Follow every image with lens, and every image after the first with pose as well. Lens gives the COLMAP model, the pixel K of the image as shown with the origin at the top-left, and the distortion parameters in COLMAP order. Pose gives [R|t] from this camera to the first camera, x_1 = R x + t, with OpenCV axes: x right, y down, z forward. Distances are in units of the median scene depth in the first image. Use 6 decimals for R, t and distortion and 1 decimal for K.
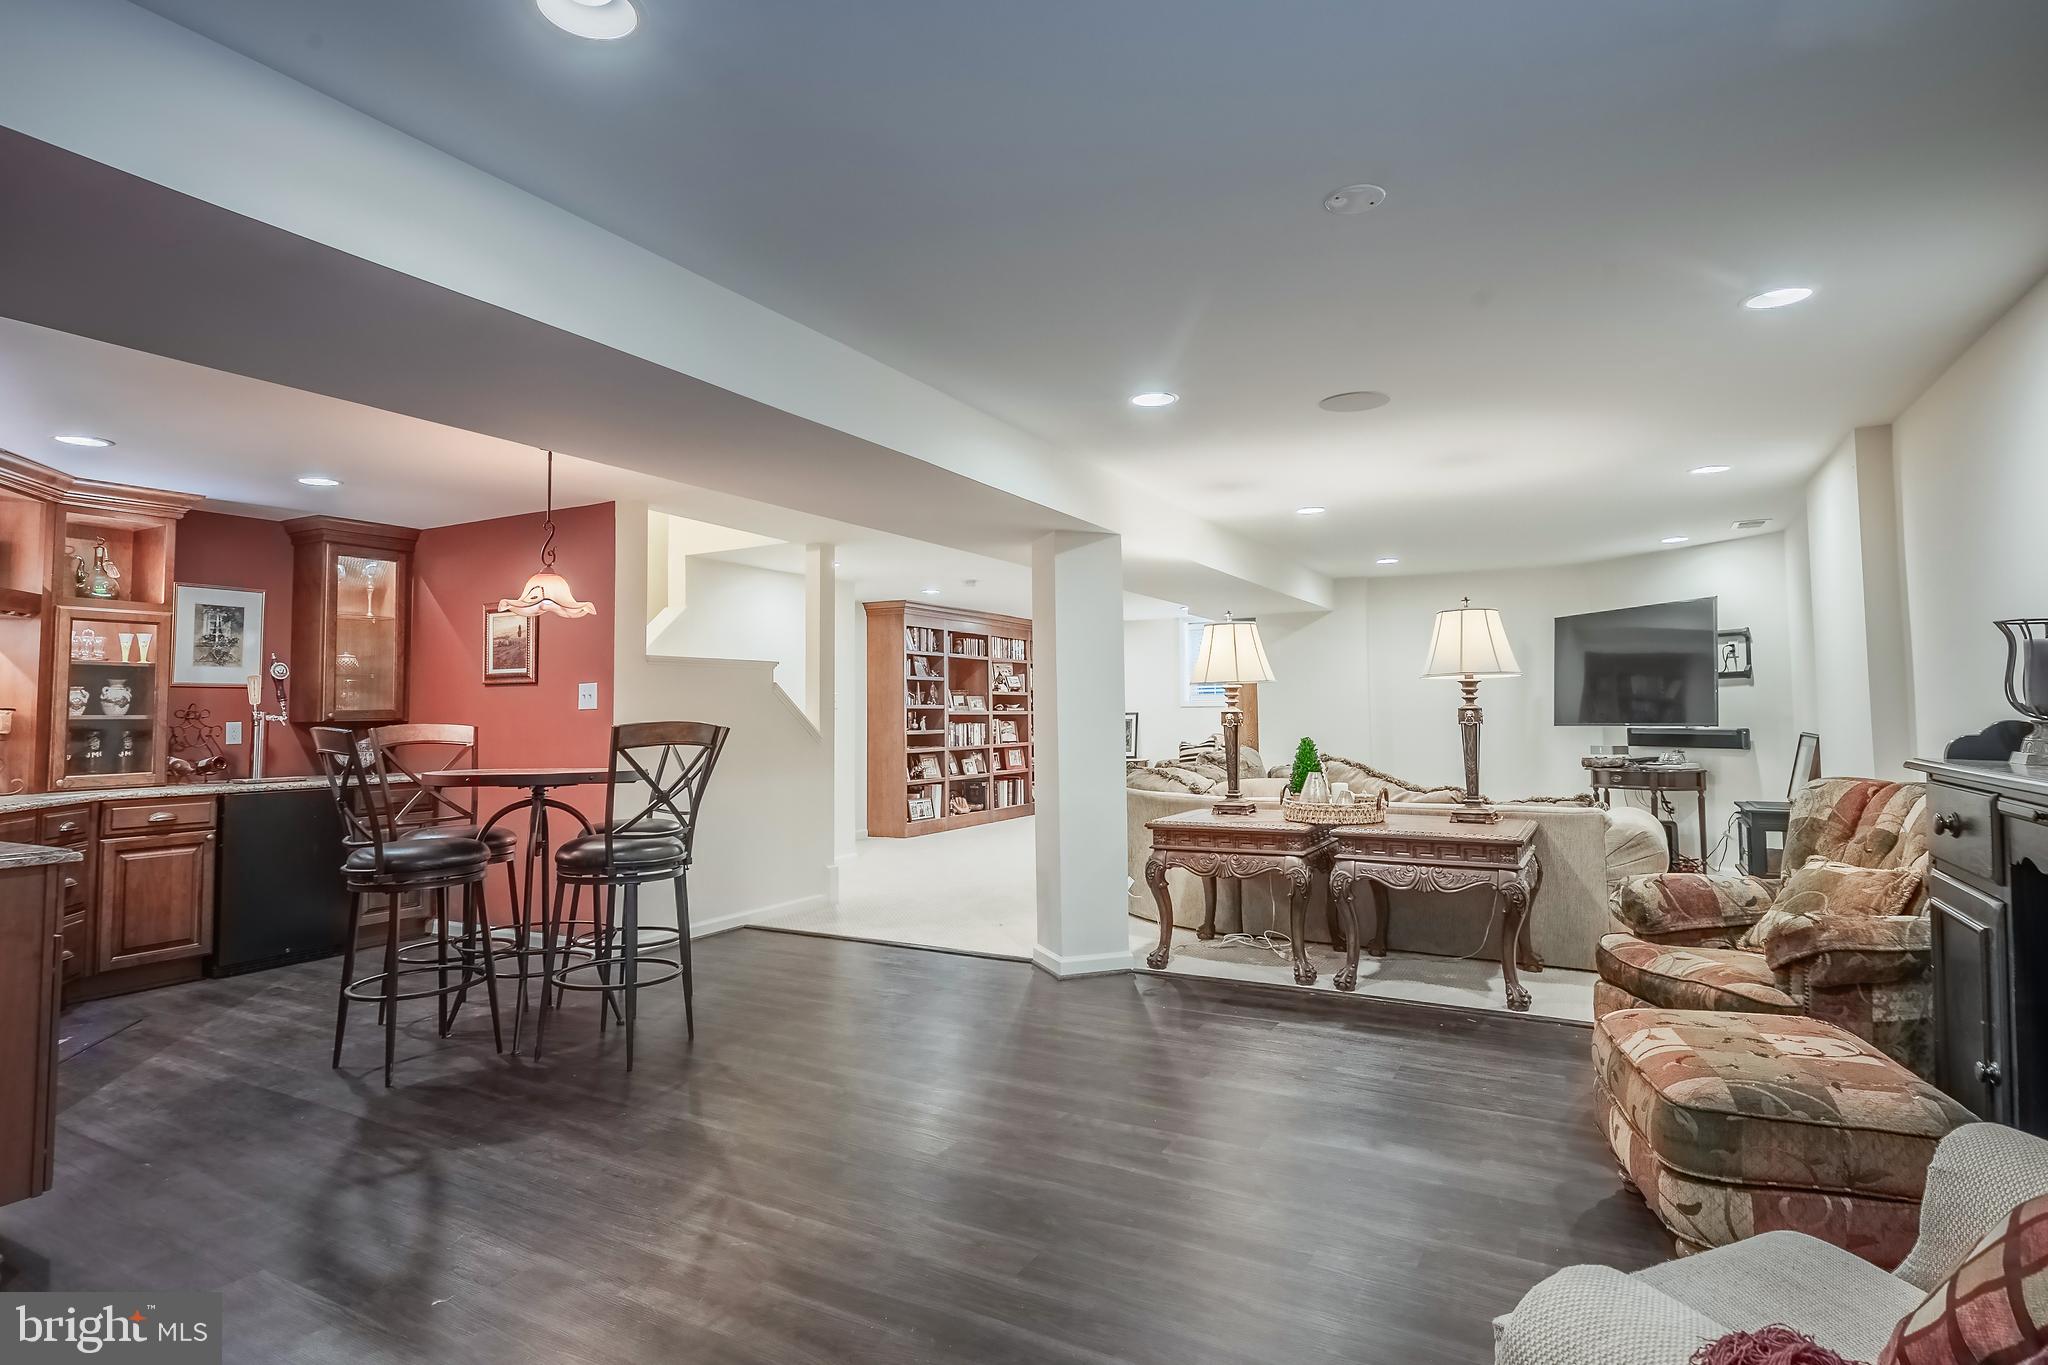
lens RADIAL K [[1037.6, 0, 1008.1], [0, 1037.6, 647.8], [0, 0, 1]] dist [-0.003860, -0.001604]
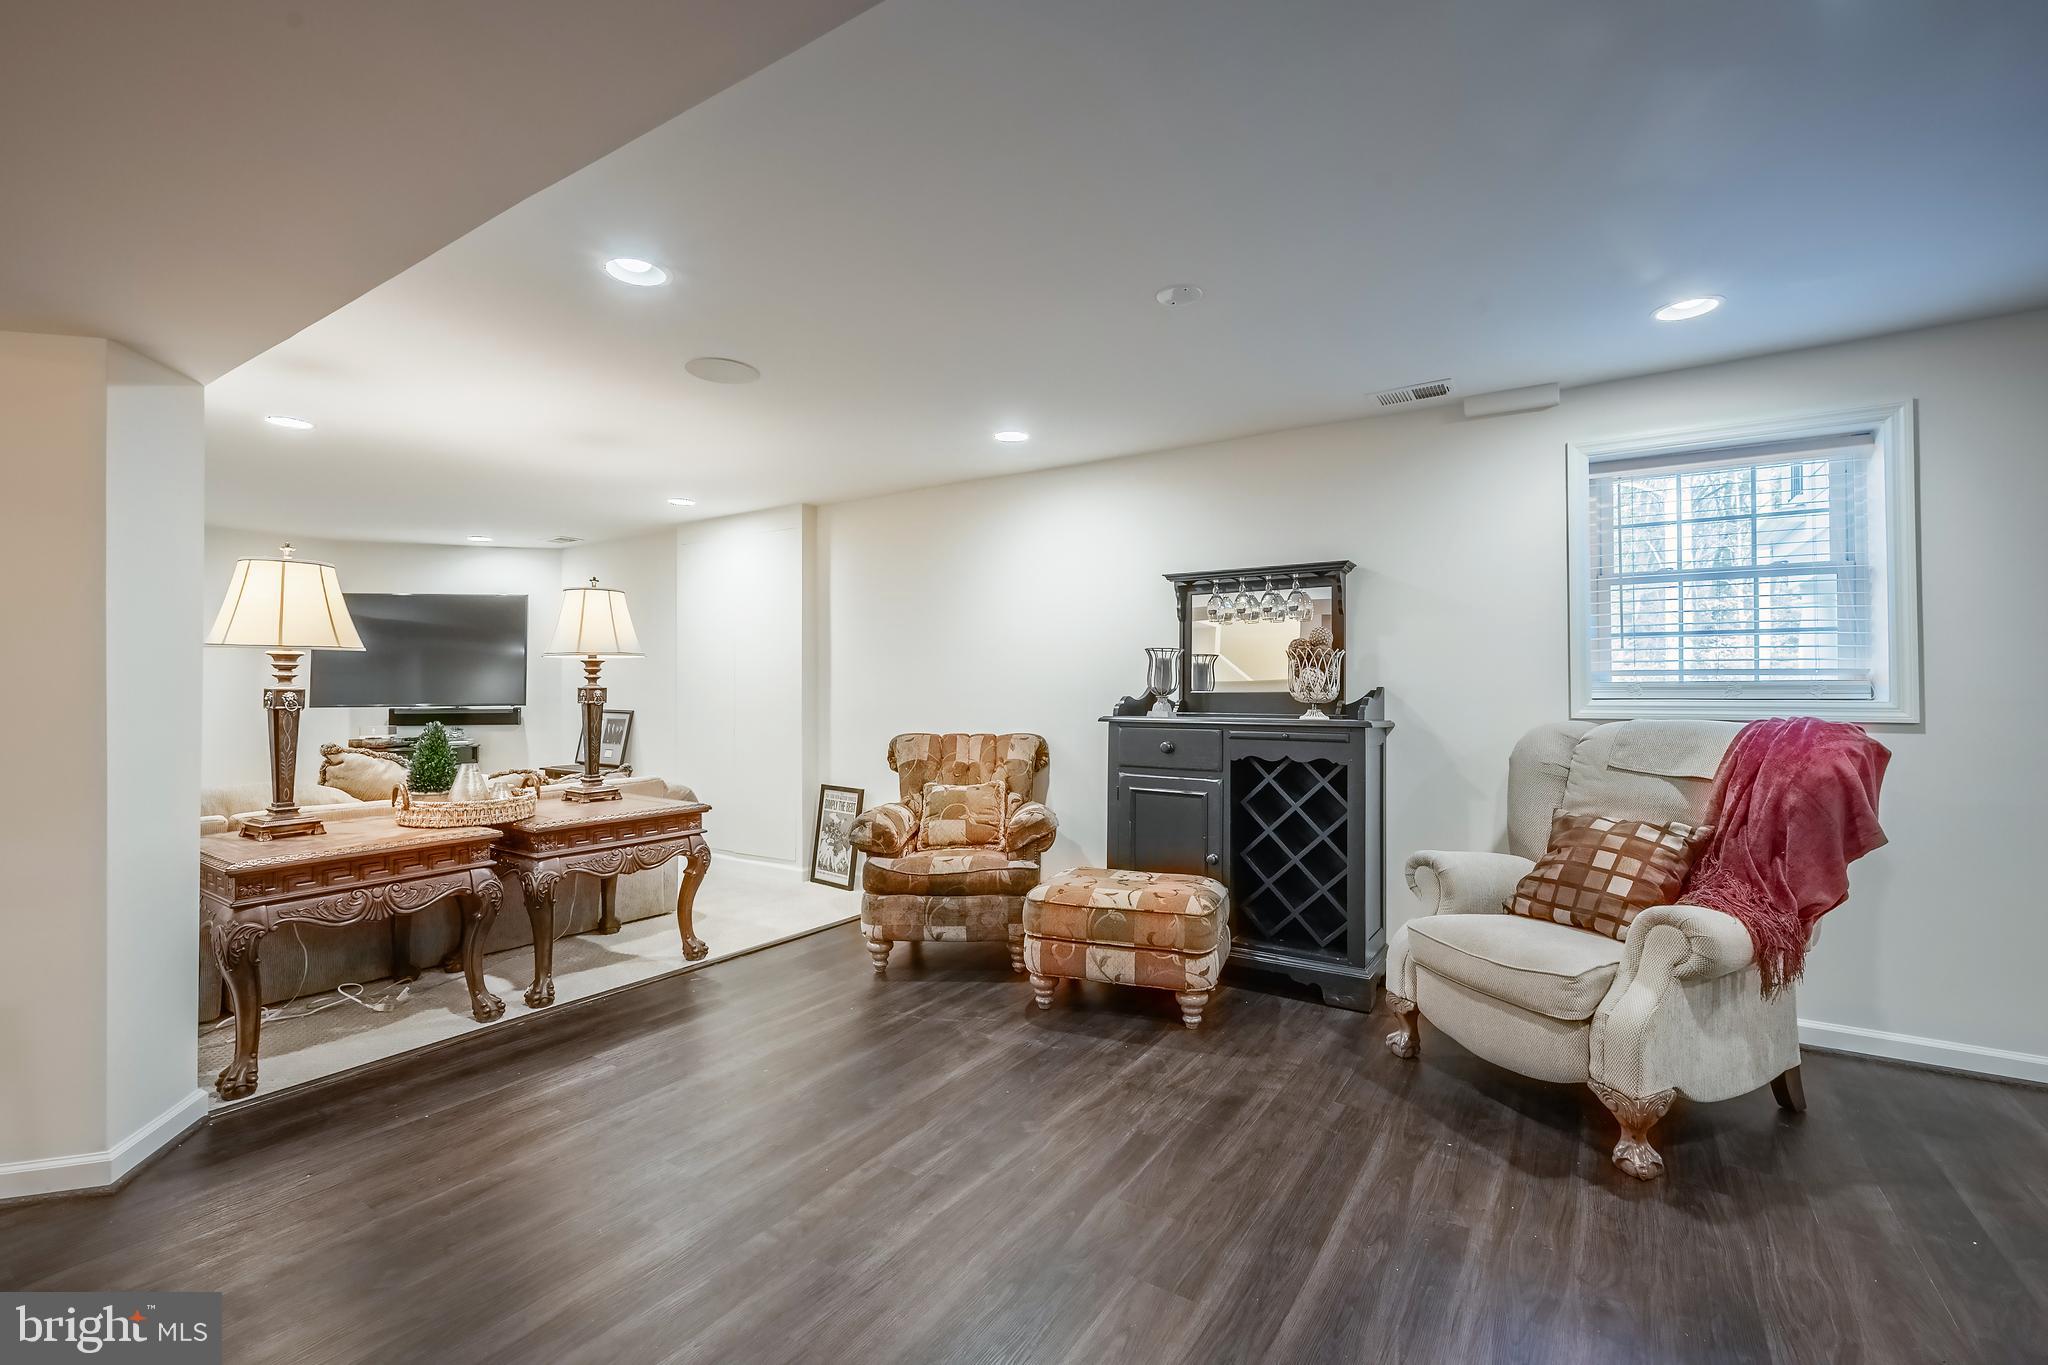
lens RADIAL K [[876.8, 0, 1013.3], [0, 876.8, 666.3], [0, 0, 1]] dist [-0.007580, -0.000751]
pose [[0.070878, 0.035567, 0.996851, -0.282752], [-0.063423, 0.997503, -0.031081, 0.028919], [-0.995467, -0.061021, 0.072957, 0.406020]]
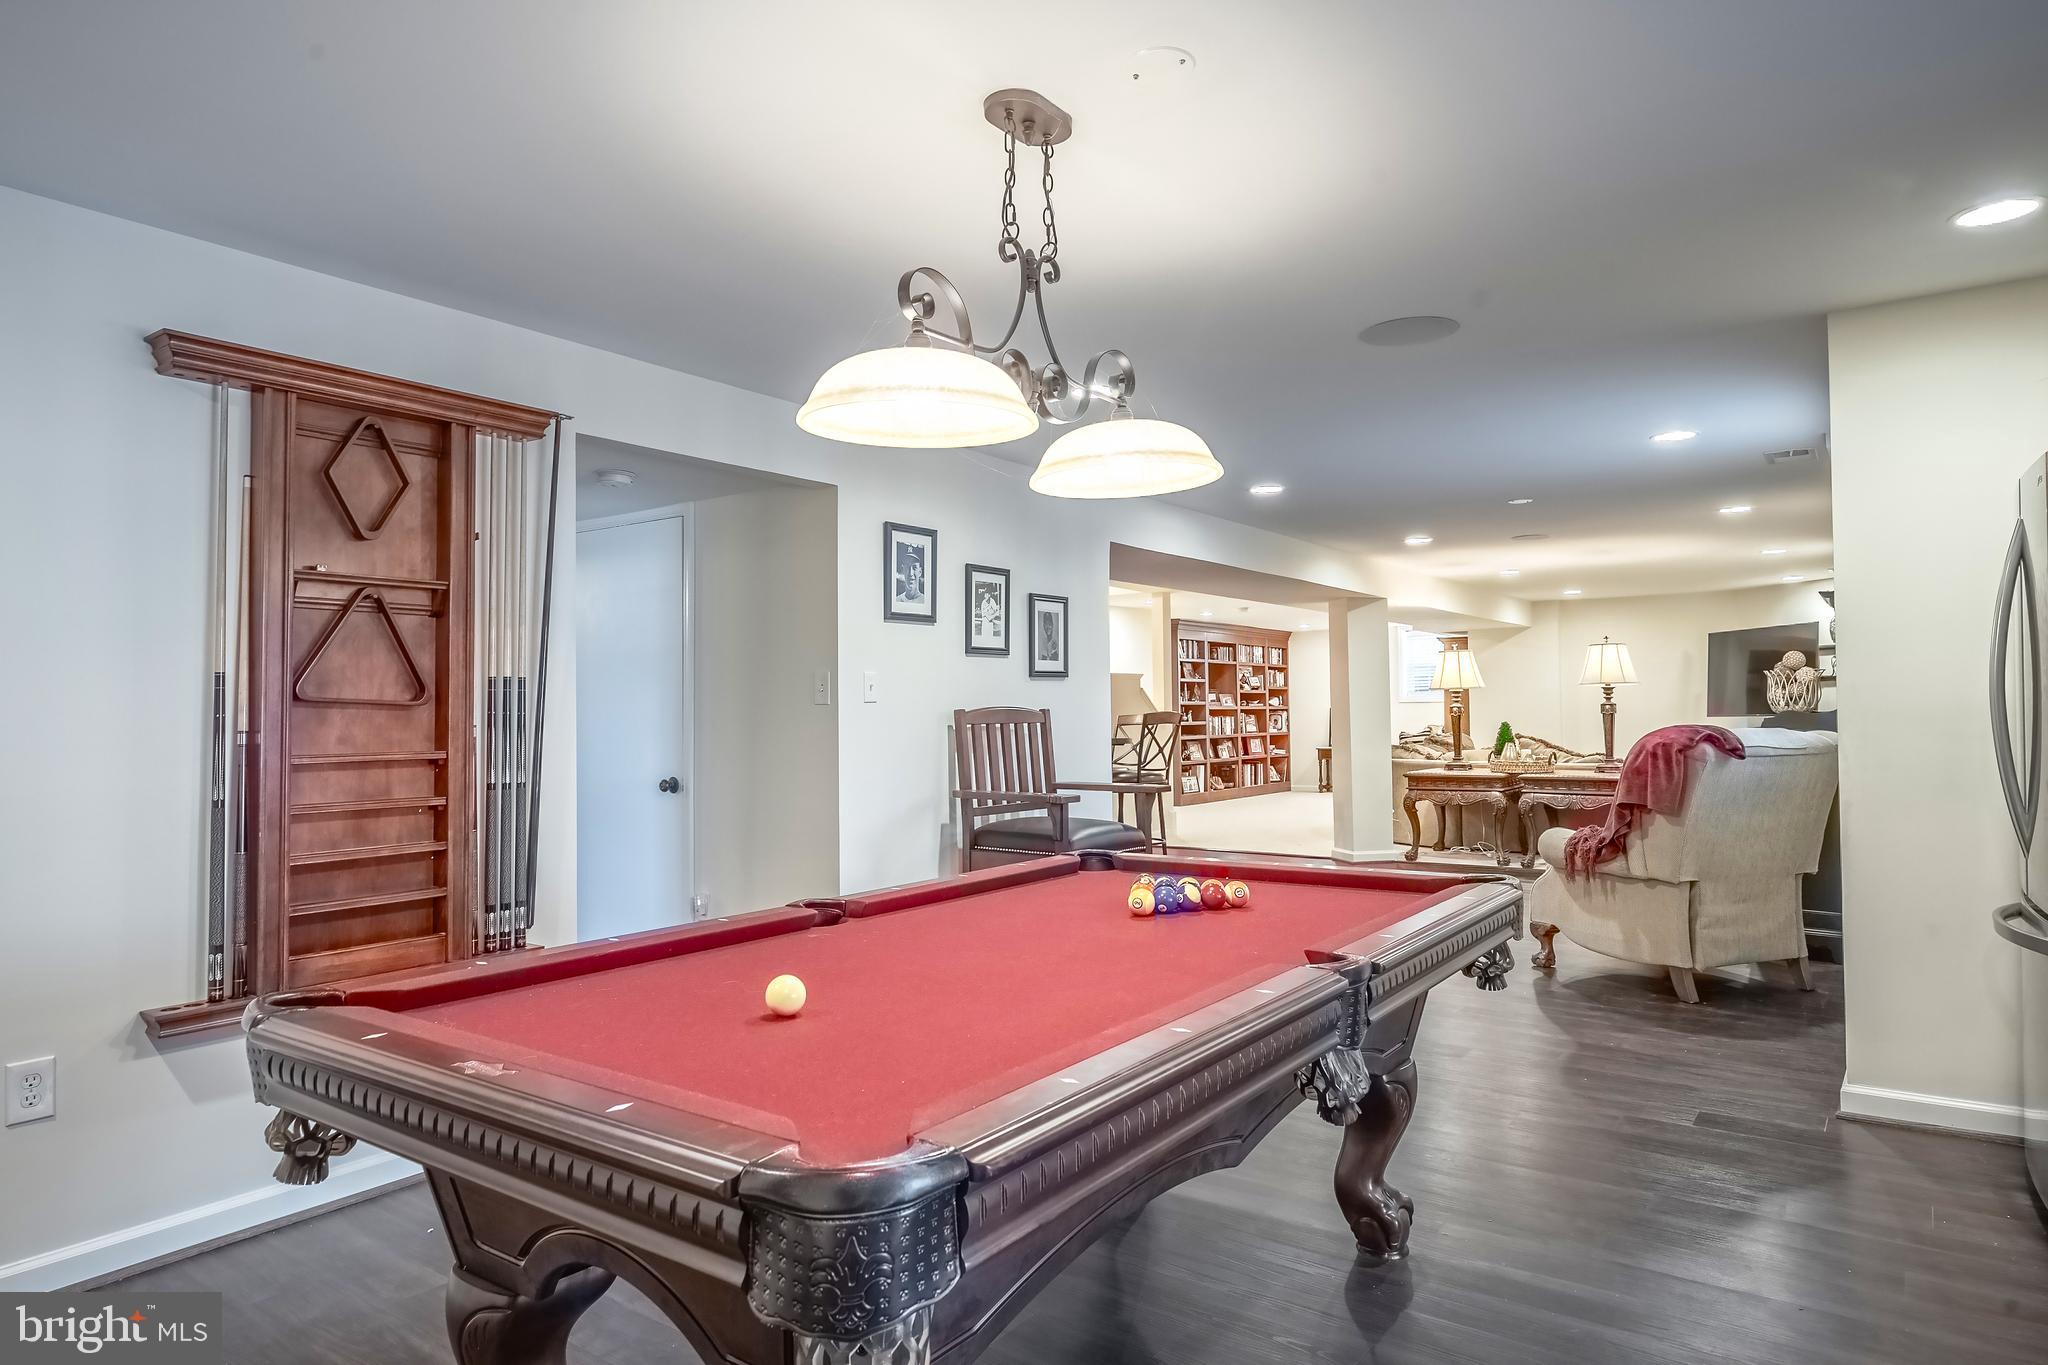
lens RADIAL K [[1178.8, 0, 1014.2], [0, 1178.8, 665.6], [0, 0, 1]] dist [-0.002517, -0.000995]
pose [[0.992135, -0.006591, -0.124996, -0.193953], [0.009822, 0.999633, 0.025246, -0.044596], [0.124784, -0.026275, 0.991836, -0.735686]]
